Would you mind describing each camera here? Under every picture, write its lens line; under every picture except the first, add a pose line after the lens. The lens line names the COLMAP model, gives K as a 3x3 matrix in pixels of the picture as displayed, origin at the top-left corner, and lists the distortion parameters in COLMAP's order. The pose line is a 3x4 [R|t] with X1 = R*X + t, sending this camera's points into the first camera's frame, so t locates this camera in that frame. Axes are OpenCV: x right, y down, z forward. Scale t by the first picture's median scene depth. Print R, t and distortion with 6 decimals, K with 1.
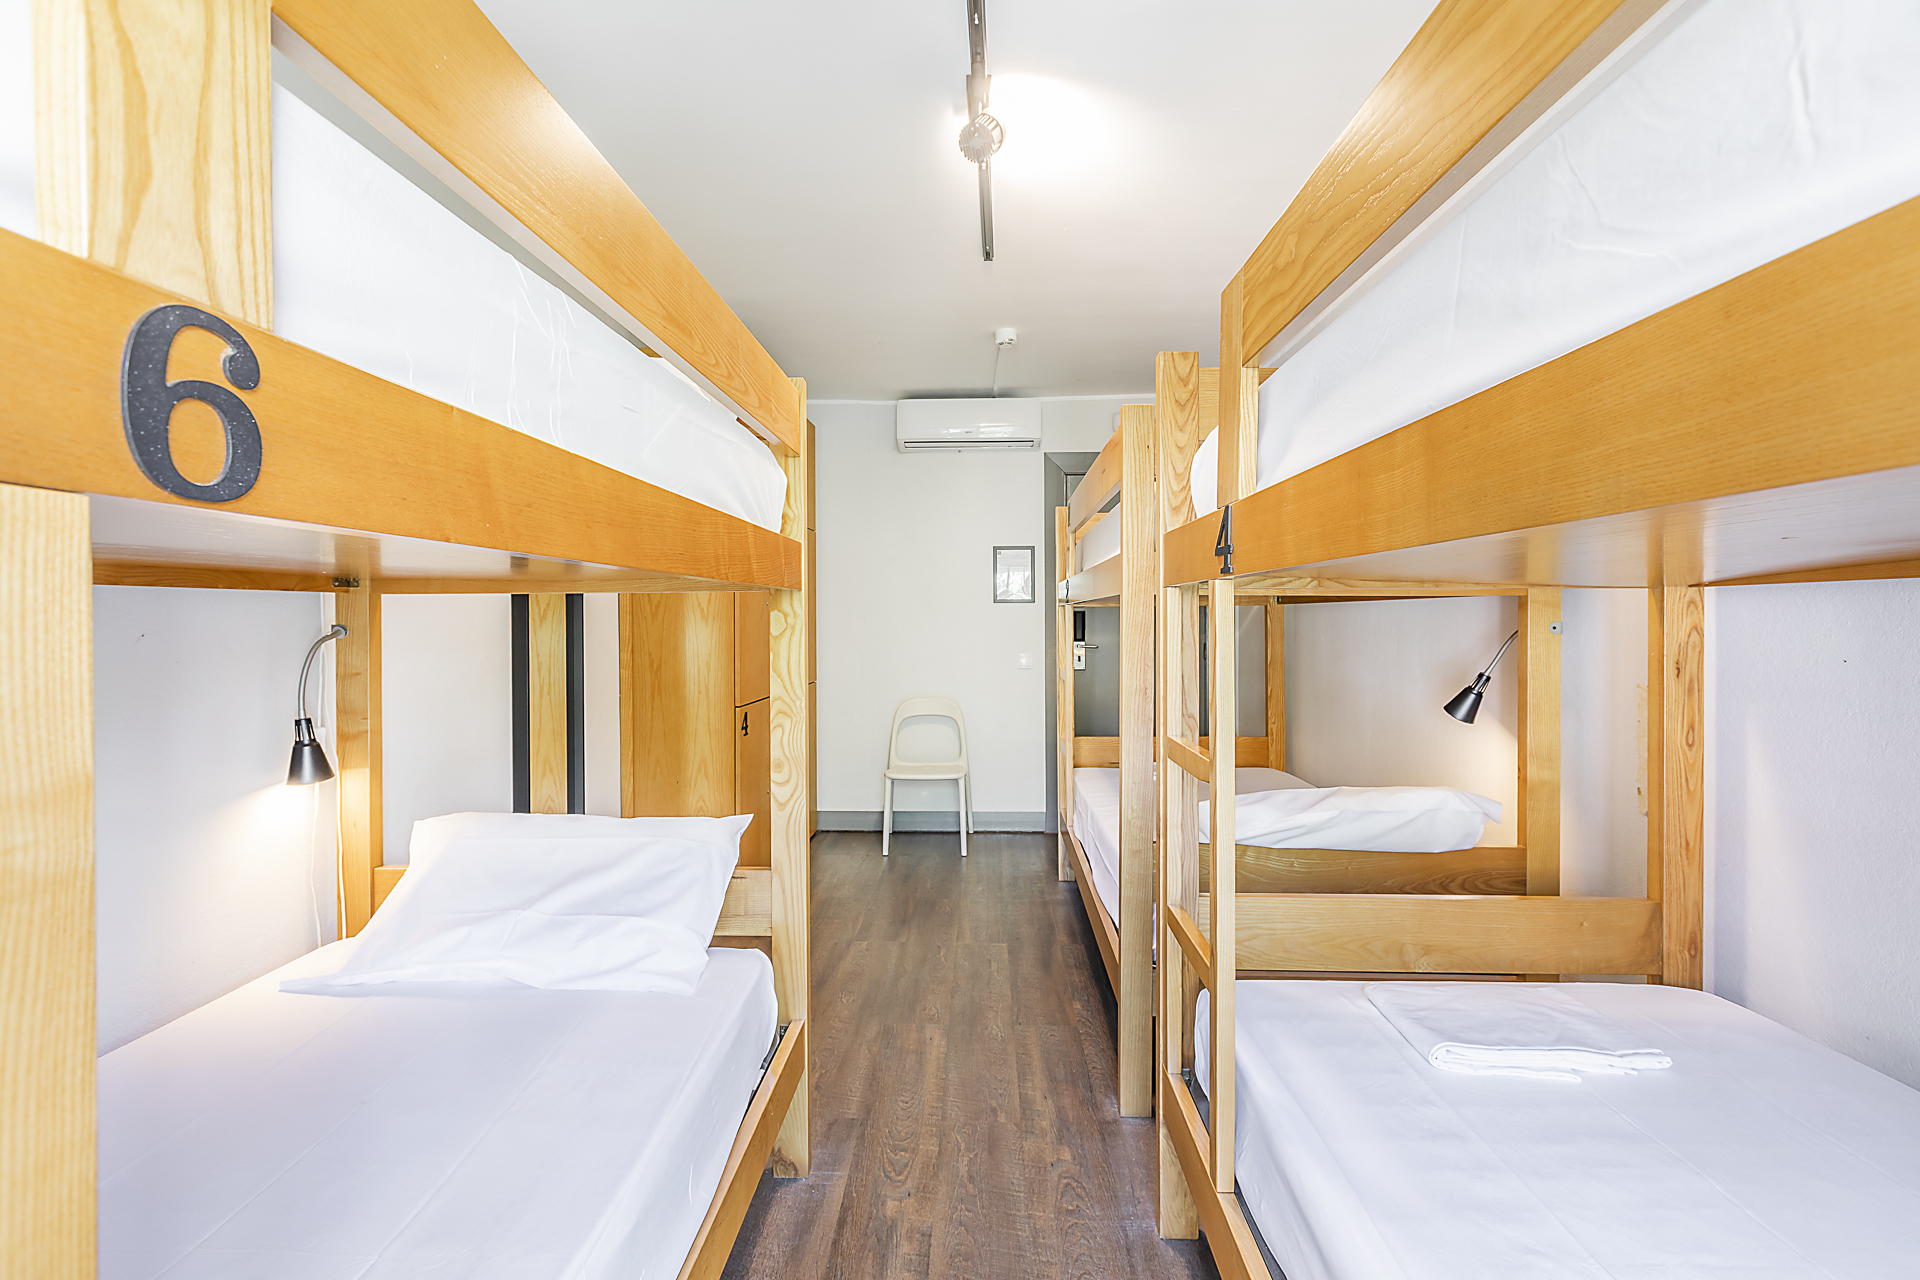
lens RADIAL K [[869.7, 0, 959.0], [0, 869.7, 632.2], [0, 0, 1]] dist [0.001613, -0.000424]
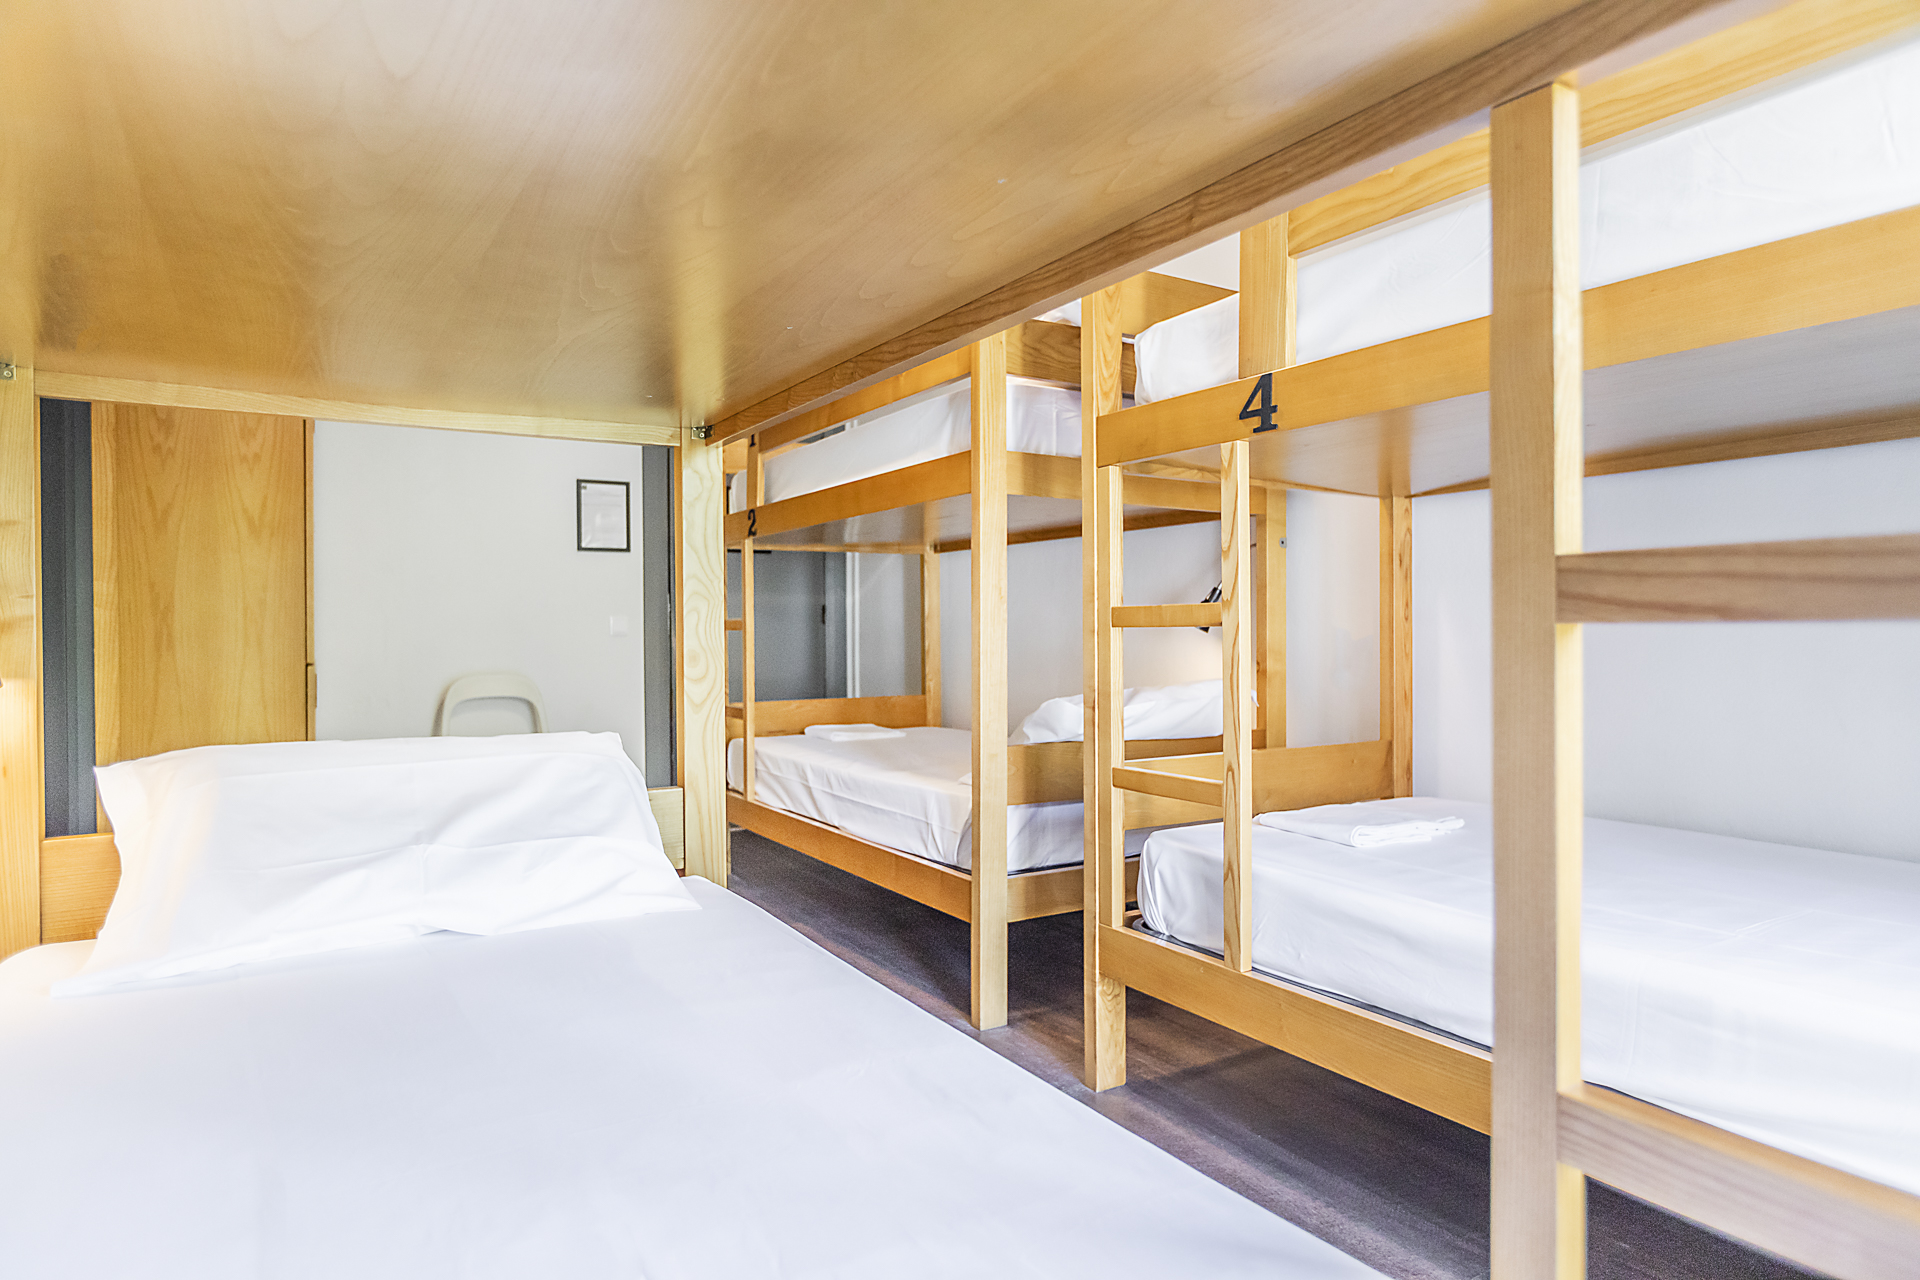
lens RADIAL K [[1086.3, 0, 960.0], [0, 1086.3, 640.0], [0, 0, 1]] dist [0.001958, -0.000415]
pose [[0.831804, -0.007986, 0.555013, -0.597429], [0.012549, 0.999912, -0.004418, 0.151297], [-0.554928, 0.010640, 0.831830, 0.004965]]
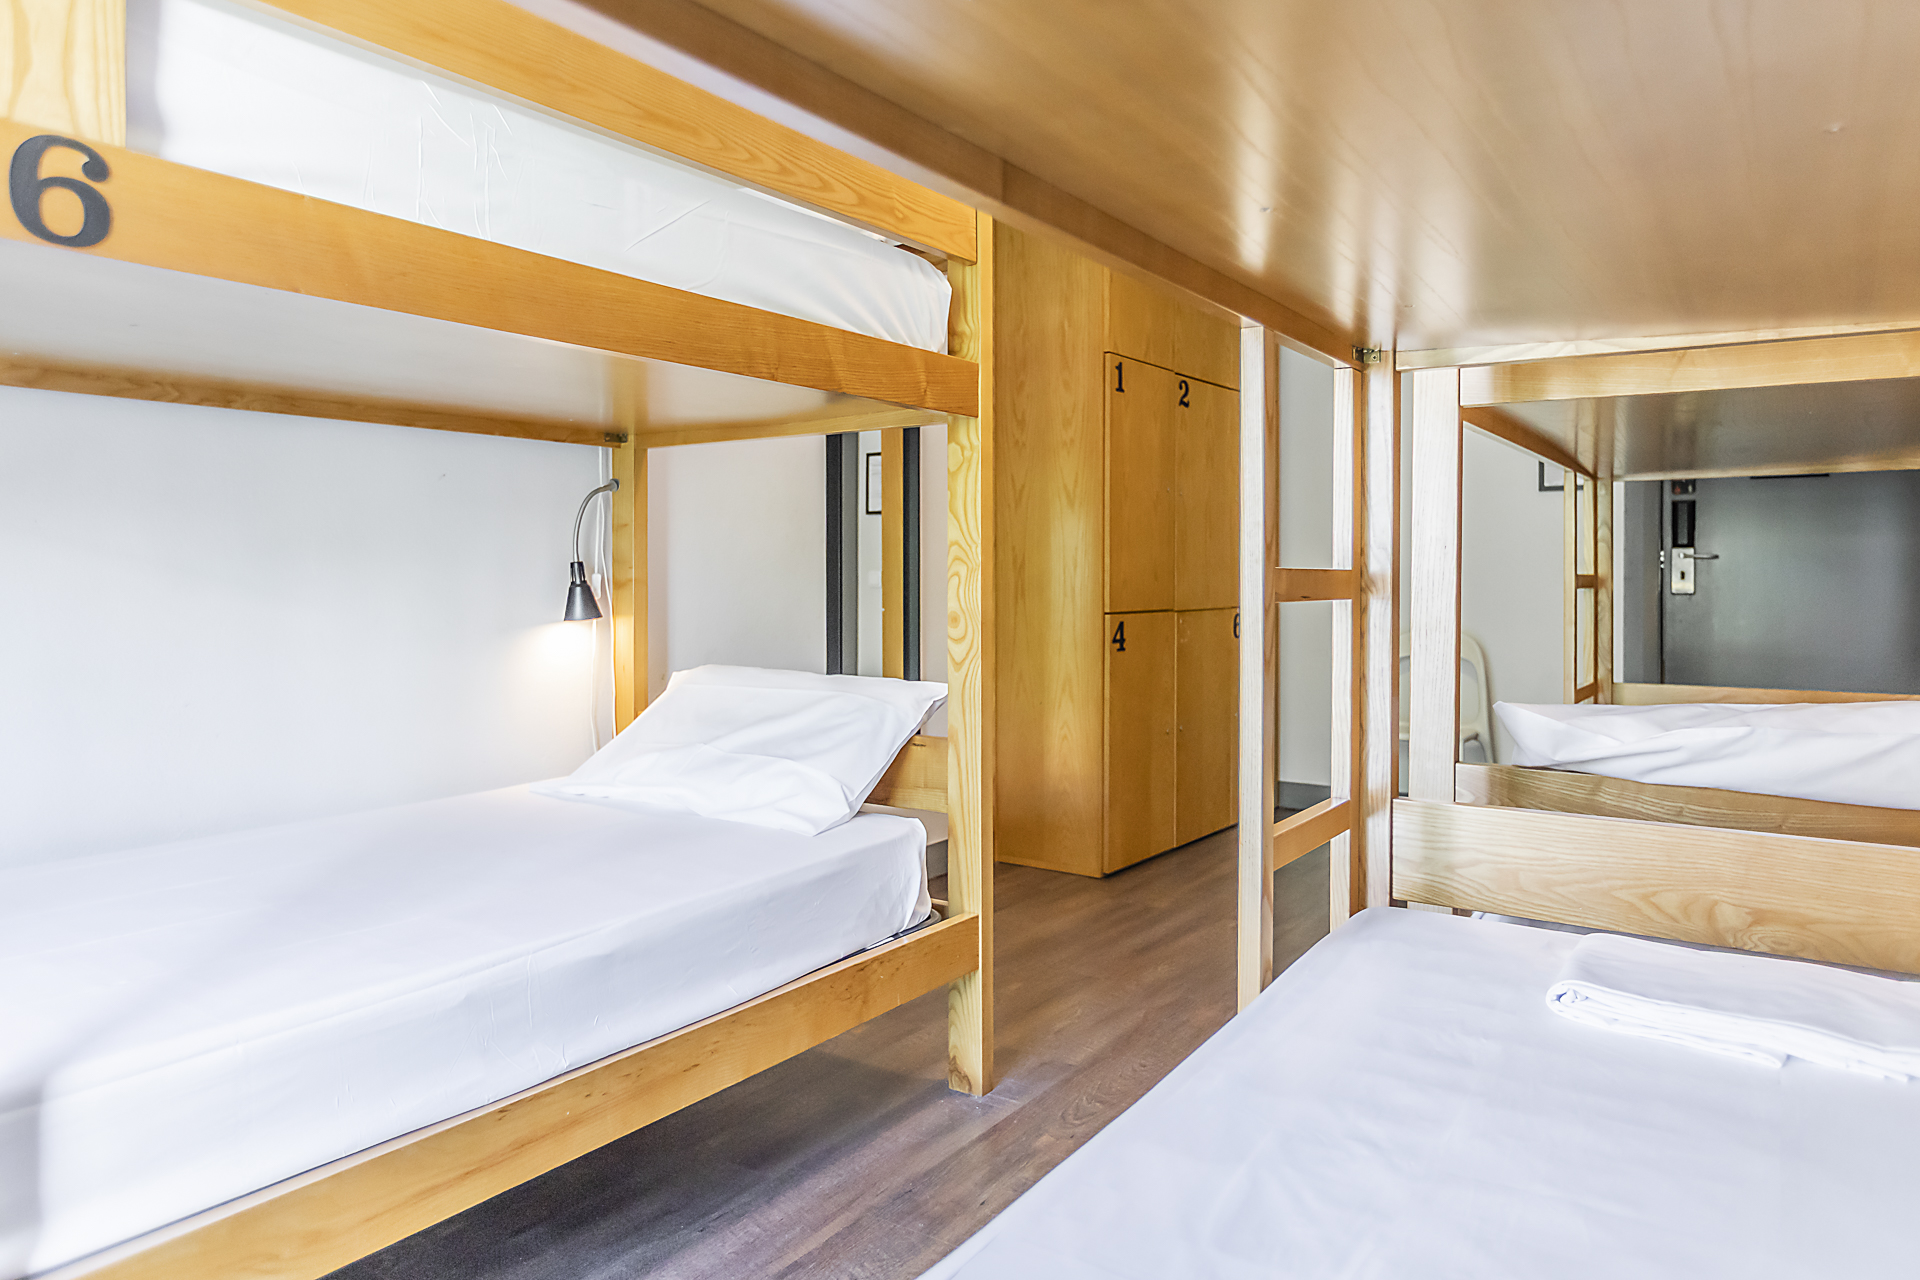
lens RADIAL K [[1235.3, 0, 1010.3], [0, 1235.3, 603.2], [0, 0, 1]] dist [0.000001, -0.000645]
pose [[0.854762, 0.014614, -0.518815, 0.511273], [-0.011112, 0.999890, 0.009858, 0.130379], [0.518902, -0.002661, 0.854830, -0.037178]]
